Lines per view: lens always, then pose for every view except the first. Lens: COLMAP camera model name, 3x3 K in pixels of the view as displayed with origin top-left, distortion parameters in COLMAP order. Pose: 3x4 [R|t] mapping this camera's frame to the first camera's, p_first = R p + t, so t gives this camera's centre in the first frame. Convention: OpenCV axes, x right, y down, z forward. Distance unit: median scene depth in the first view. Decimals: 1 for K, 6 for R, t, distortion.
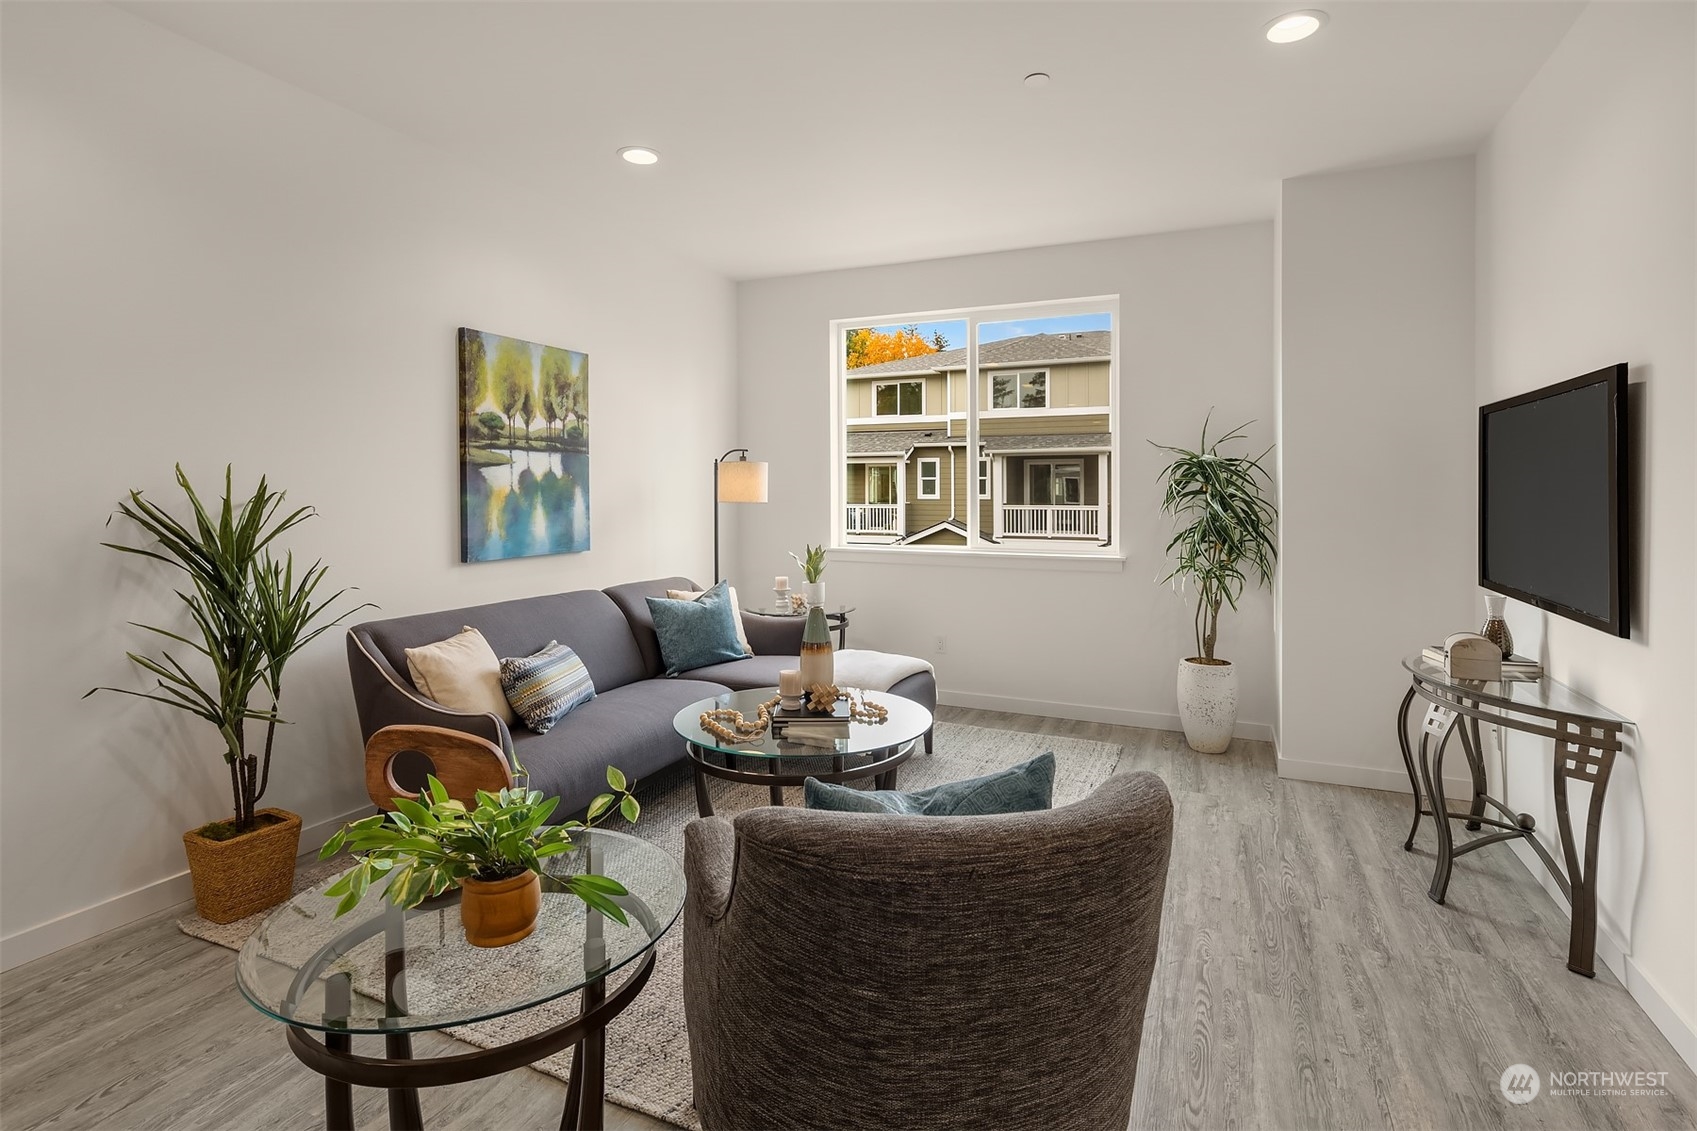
lens RADIAL K [[824.7, 0, 839.9], [0, 824.7, 492.8], [0, 0, 1]] dist [0.000629, -0.000117]
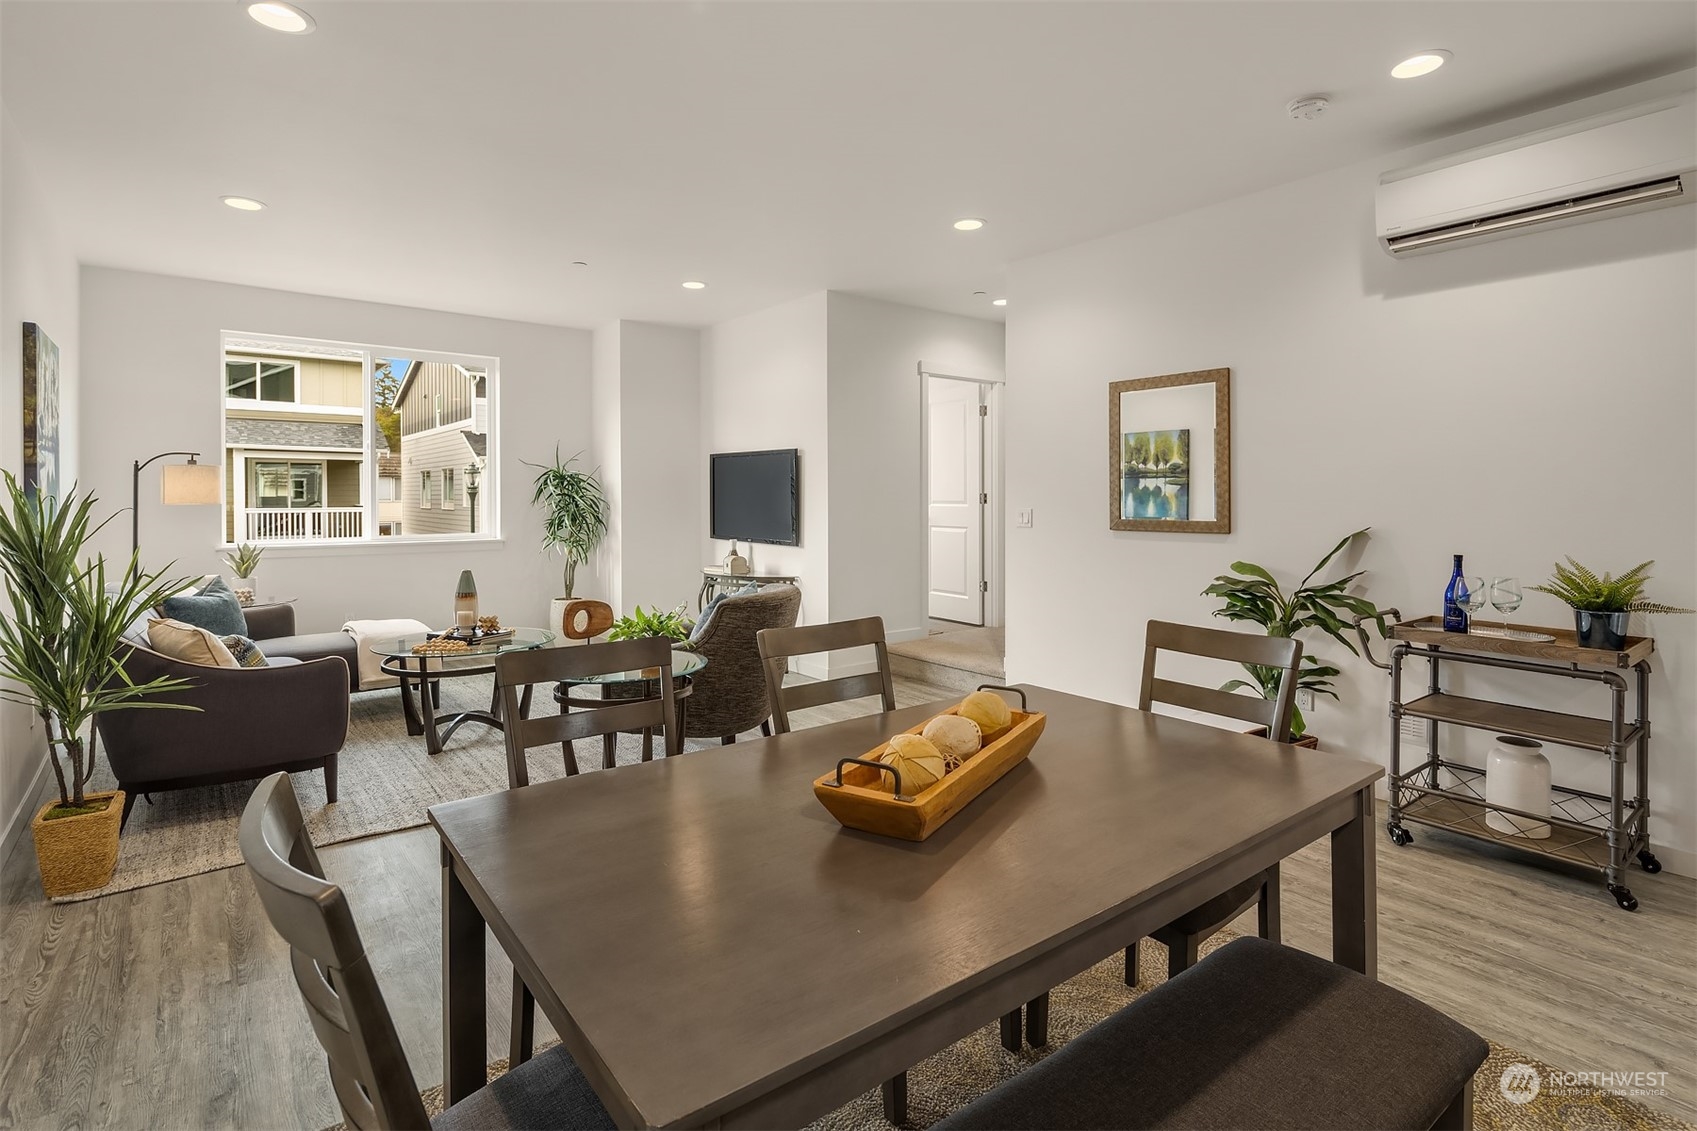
lens RADIAL K [[824.7, 0, 839.9], [0, 824.7, 492.8], [0, 0, 1]] dist [0.000629, -0.000117]
pose [[0.470856, 0.001723, 0.882209, -0.917616], [0.001047, 0.999996, -0.002512, -0.000391], [-0.882210, 0.002107, 0.470852, -0.284124]]
